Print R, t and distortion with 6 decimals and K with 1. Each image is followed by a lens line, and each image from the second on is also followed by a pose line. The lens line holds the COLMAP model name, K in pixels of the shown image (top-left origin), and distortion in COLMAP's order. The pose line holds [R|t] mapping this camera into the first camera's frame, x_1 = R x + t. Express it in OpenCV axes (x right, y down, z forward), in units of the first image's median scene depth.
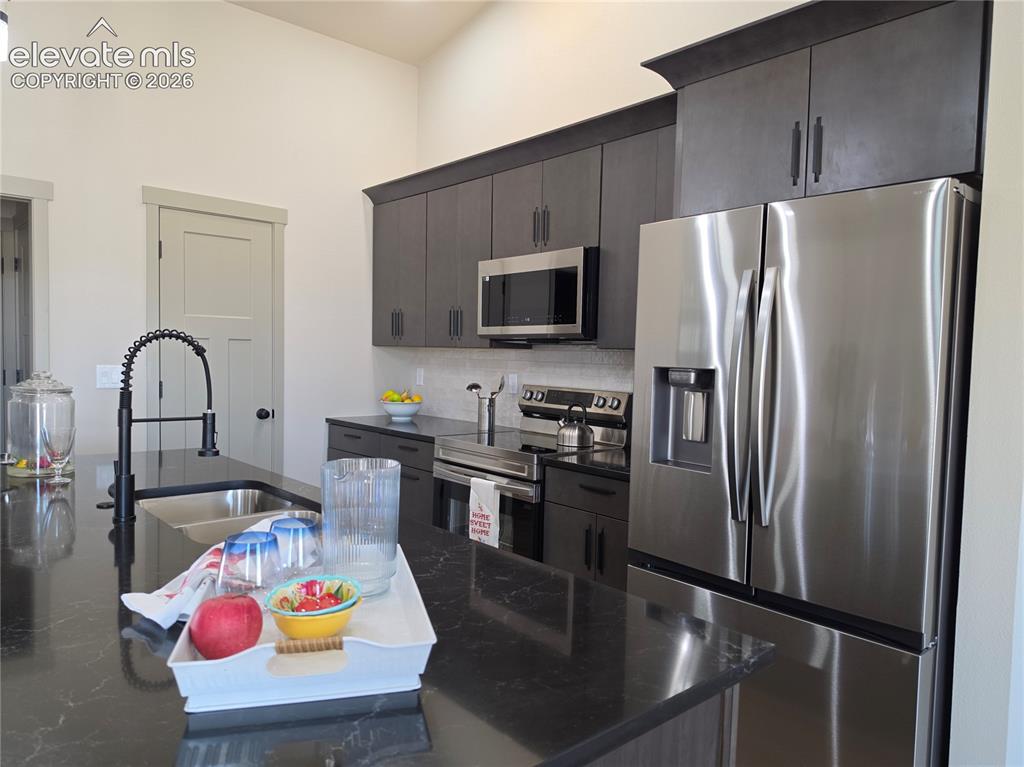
lens RADIAL K [[707.1, 0, 517.0], [0, 707.1, 390.4], [0, 0, 1]] dist [0.102175, -0.143812]
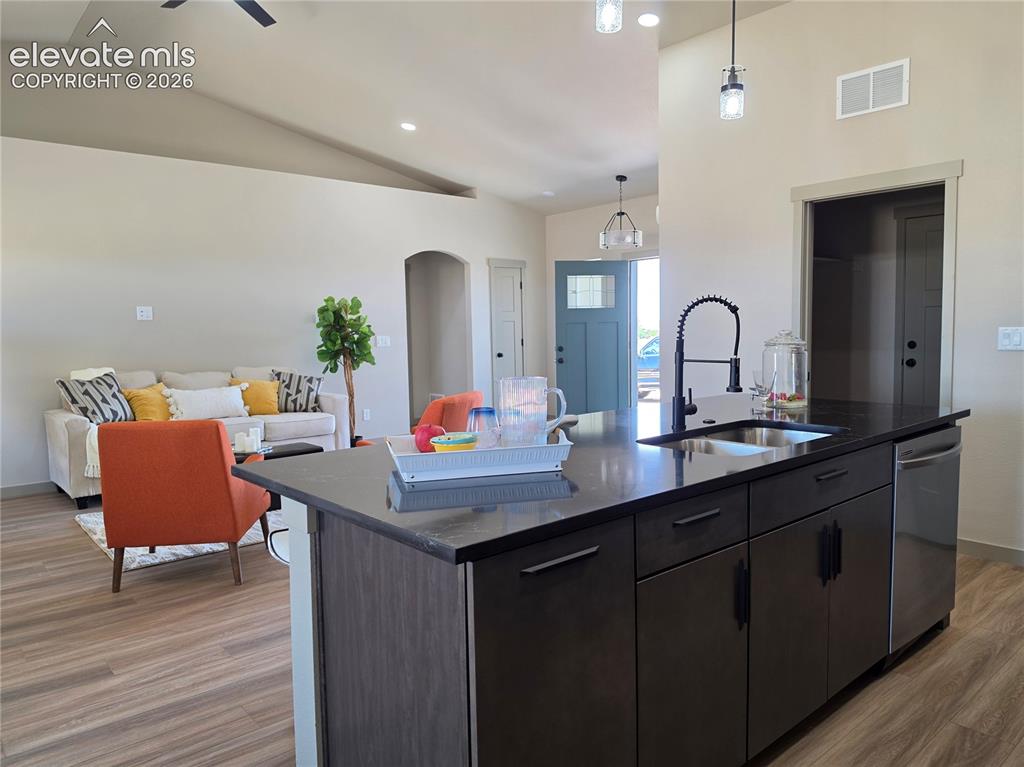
lens RADIAL K [[707.1, 0, 517.0], [0, 707.1, 390.4], [0, 0, 1]] dist [0.102175, -0.143812]
pose [[-0.010261, 0.067134, -0.997691, 0.602480], [-0.034133, 0.997139, 0.067448, 0.012264], [0.999365, 0.034746, -0.007940, 0.446707]]
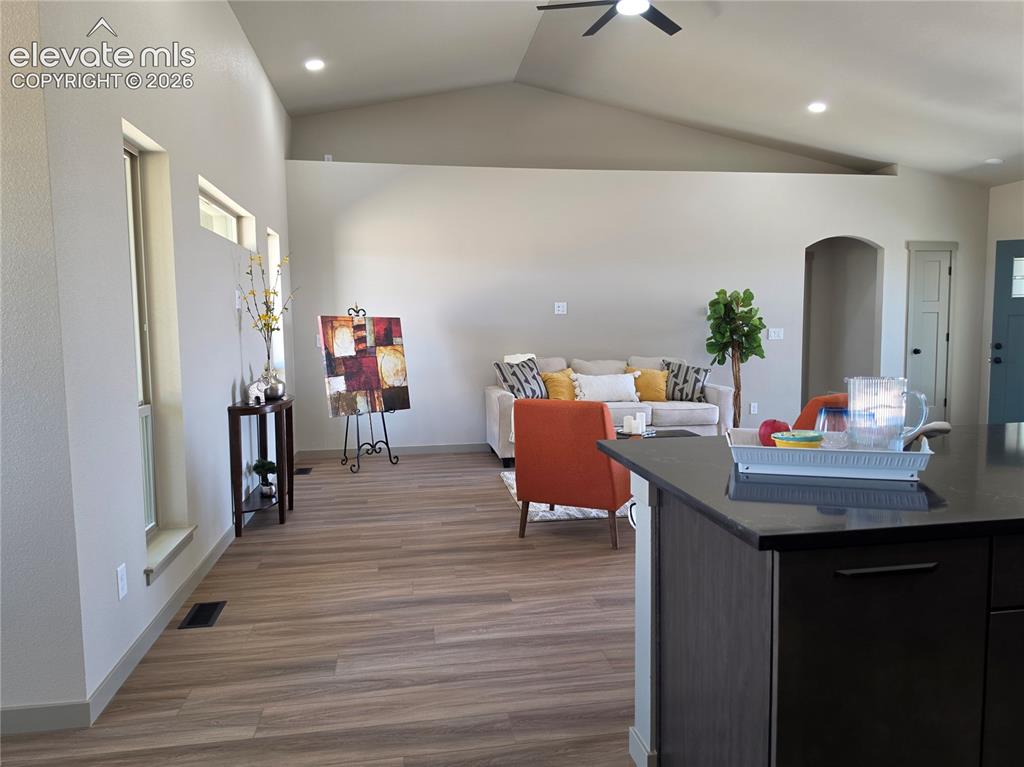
lens RADIAL K [[707.1, 0, 517.0], [0, 707.1, 390.4], [0, 0, 1]] dist [0.102175, -0.143812]
pose [[-0.534209, 0.062850, -0.843013, 0.647092], [-0.044330, 0.993777, 0.102182, 0.004943], [0.844189, 0.091958, -0.528099, 0.515209]]
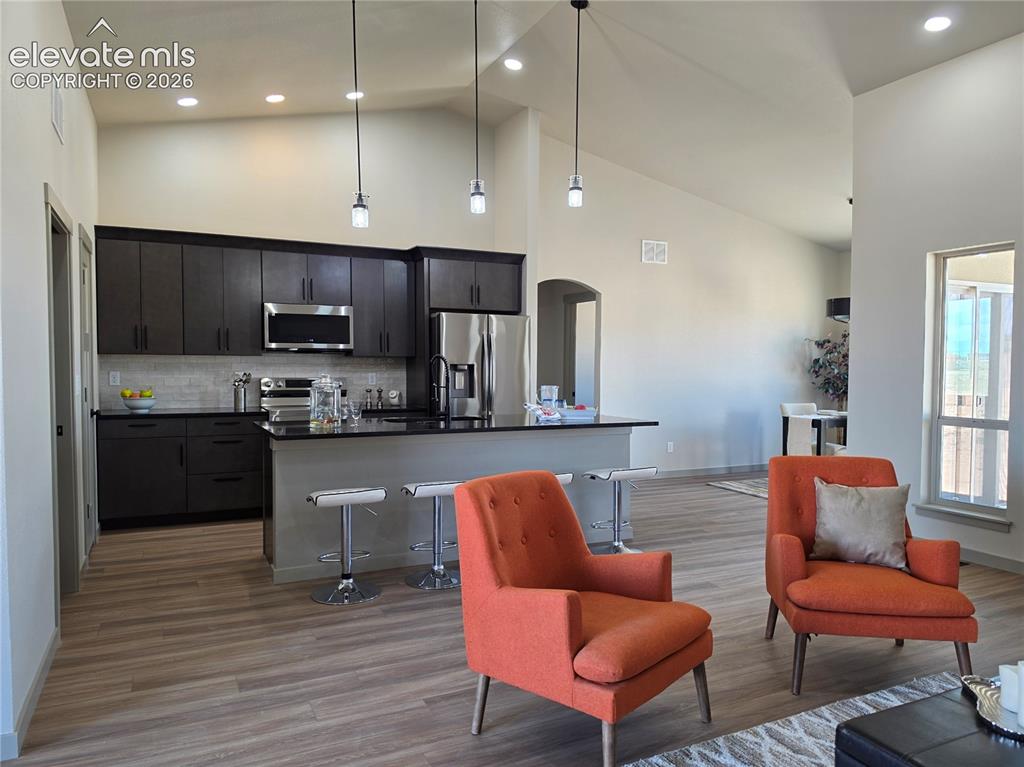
lens RADIAL K [[707.1, 0, 517.0], [0, 707.1, 390.4], [0, 0, 1]] dist [0.102175, -0.143812]
pose [[0.266987, -0.057078, 0.962008, -2.026200], [0.049109, 0.997753, 0.045570, -0.036642], [-0.962448, 0.035077, 0.269190, 0.002672]]
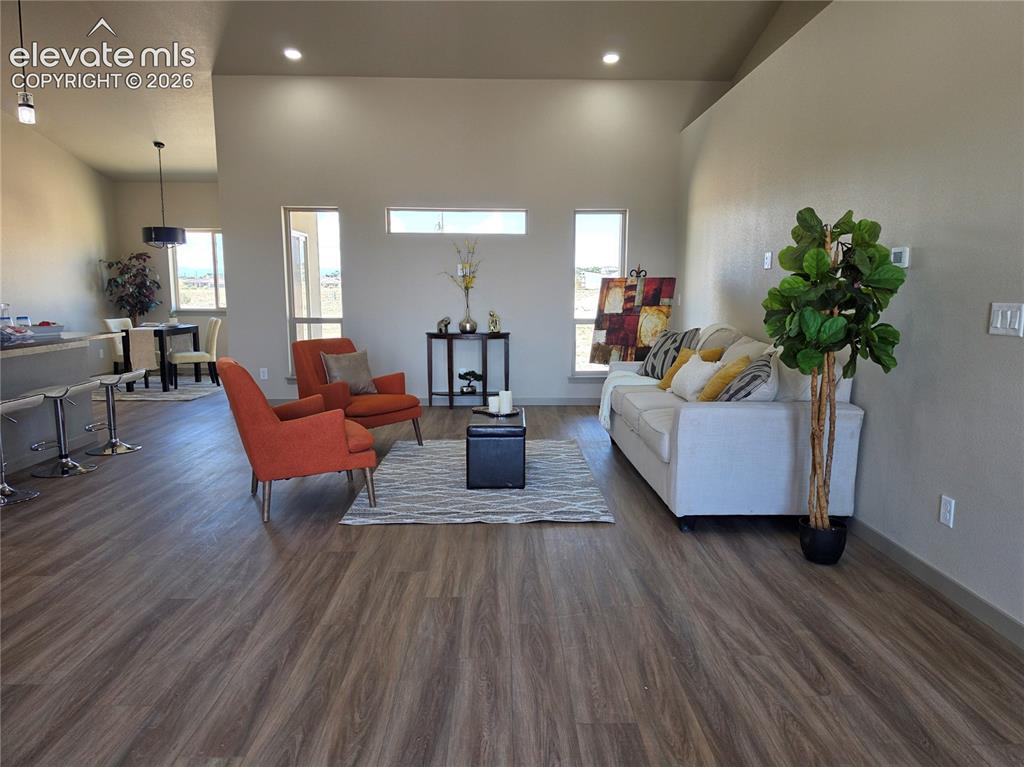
lens RADIAL K [[707.1, 0, 517.0], [0, 707.1, 390.4], [0, 0, 1]] dist [0.102175, -0.143812]
pose [[-0.760940, -0.112027, 0.639077, -2.431529], [0.017406, 0.981102, 0.192707, -0.074272], [-0.648588, 0.157763, -0.744610, 1.023013]]
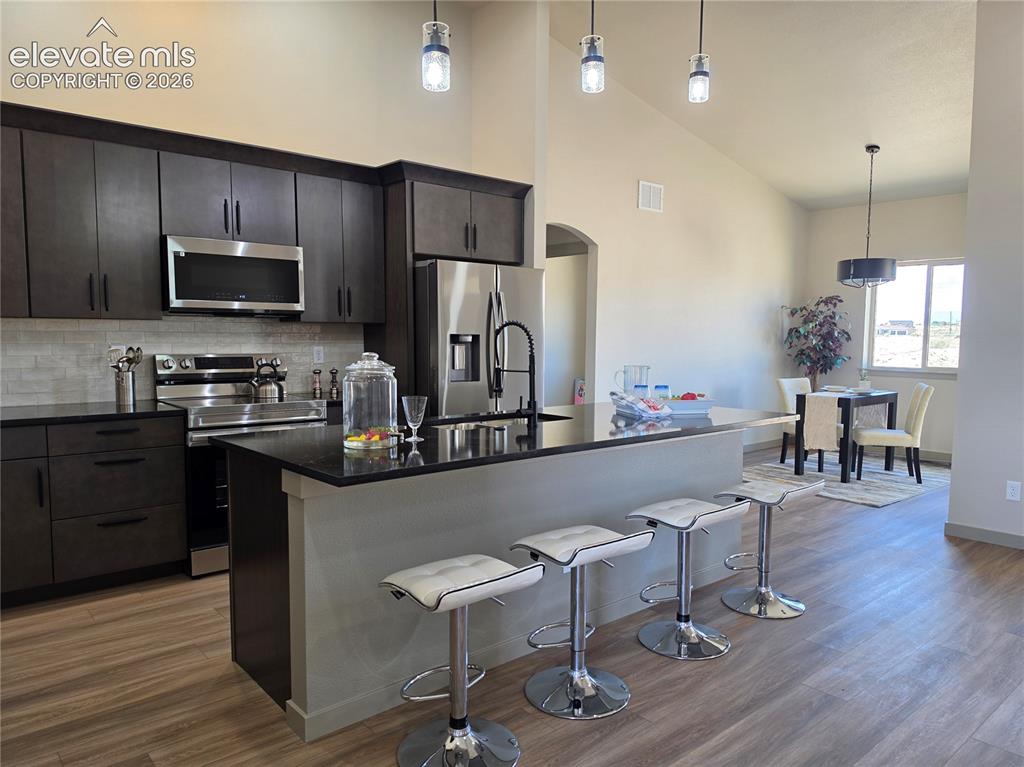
lens RADIAL K [[707.1, 0, 517.0], [0, 707.1, 390.4], [0, 0, 1]] dist [0.102175, -0.143812]
pose [[0.013142, -0.102083, 0.994689, -1.489454], [0.043365, 0.993897, 0.101429, -0.057813], [-0.998973, 0.041801, 0.017489, 0.660874]]
